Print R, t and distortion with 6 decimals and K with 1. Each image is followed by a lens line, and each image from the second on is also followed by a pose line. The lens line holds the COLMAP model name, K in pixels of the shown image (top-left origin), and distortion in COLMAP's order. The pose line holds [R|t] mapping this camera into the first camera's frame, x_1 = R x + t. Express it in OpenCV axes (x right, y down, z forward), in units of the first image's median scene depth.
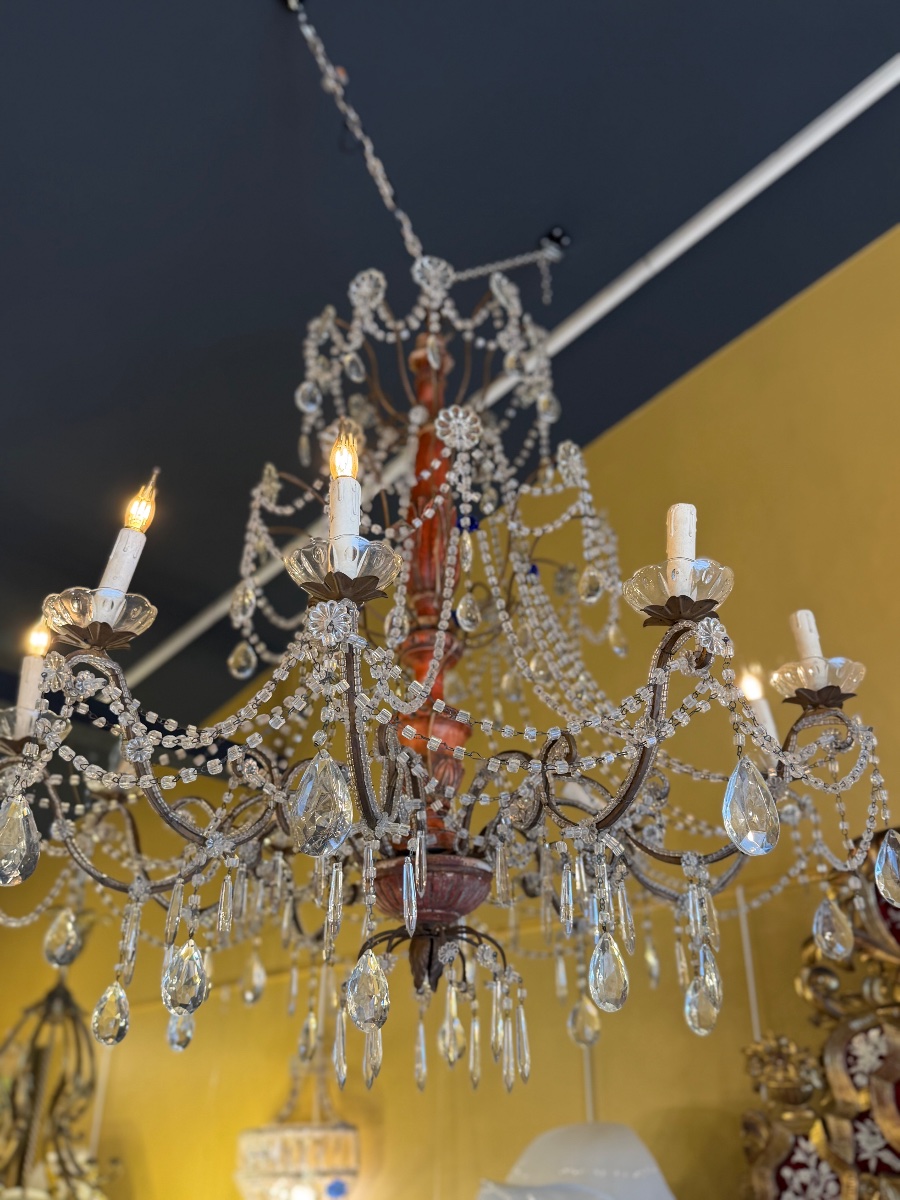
lens RADIAL K [[1013.2, 0, 462.5], [0, 1013.2, 595.6], [0, 0, 1]] dist [0.063078, -0.082851]
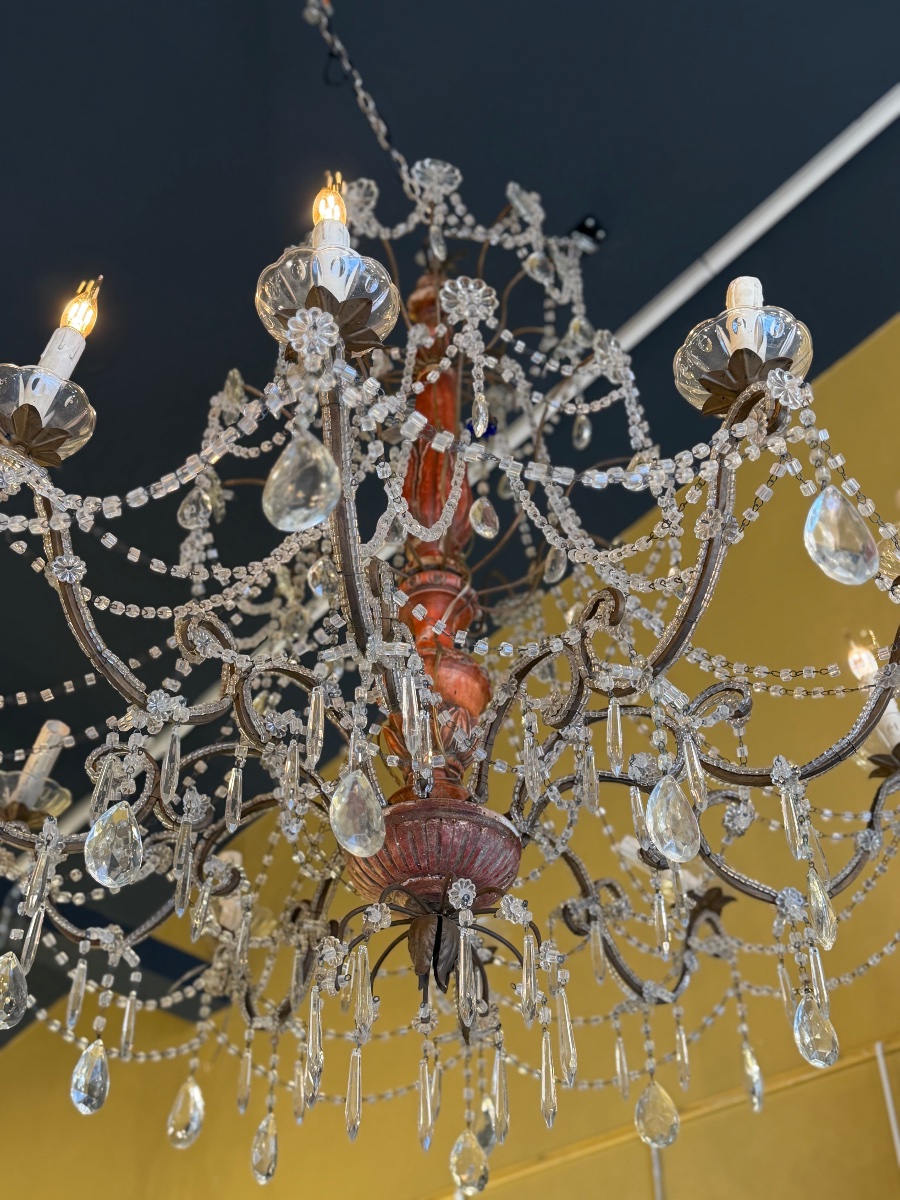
lens RADIAL K [[1394.2, 0, 450.0], [0, 1394.2, 600.0], [0, 0, 1]] dist [0.076754, -0.002949]
pose [[0.999733, -0.012446, -0.019455, -0.000087], [0.007801, 0.974849, -0.222731, 0.316759], [0.021738, 0.222519, 0.974686, -0.033677]]
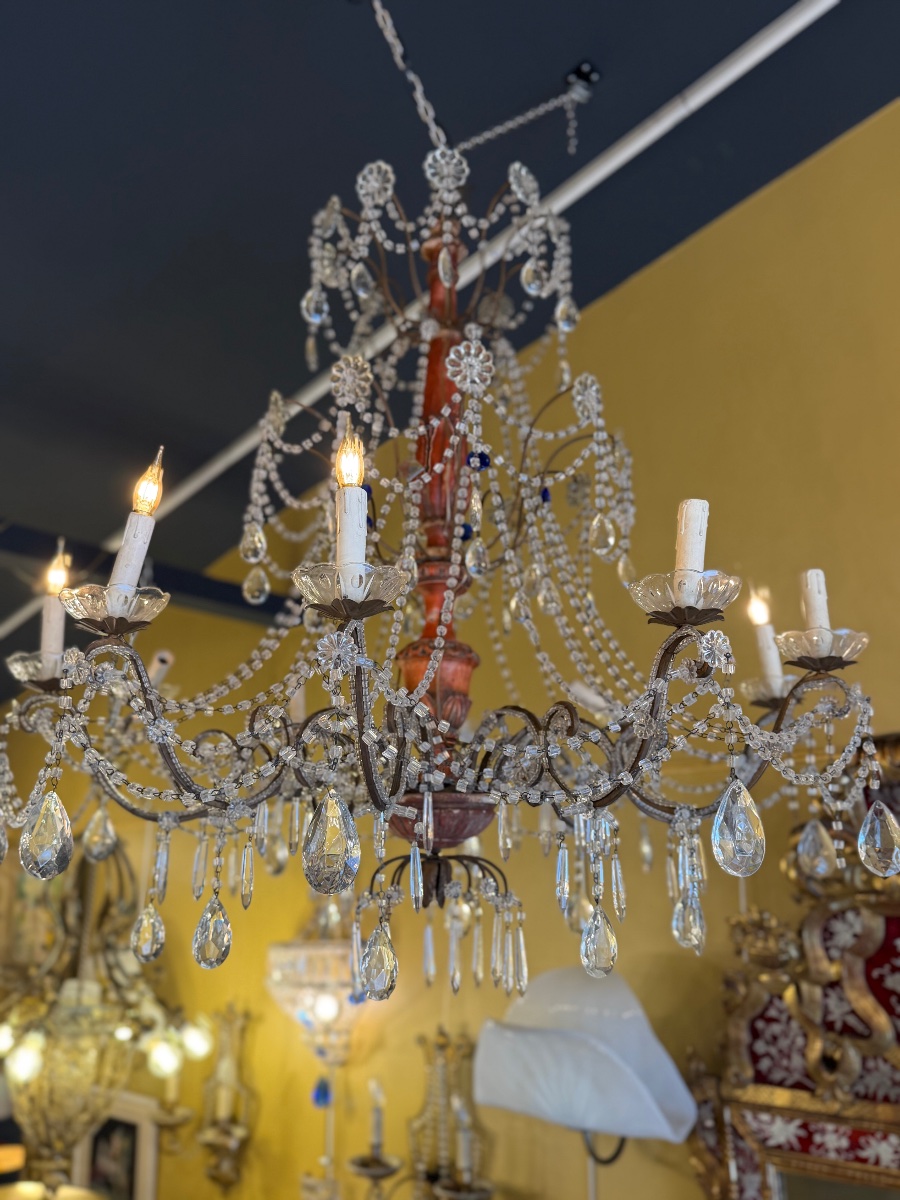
lens RADIAL K [[1017.1, 0, 450.0], [0, 1017.1, 600.0], [0, 0, 1]] dist [0.054514, -0.009507]
pose [[0.999532, 0.014188, -0.027091, 0.006379], [-0.007844, 0.975166, 0.221338, -0.163952], [0.029558, -0.221022, 0.974821, 0.008086]]
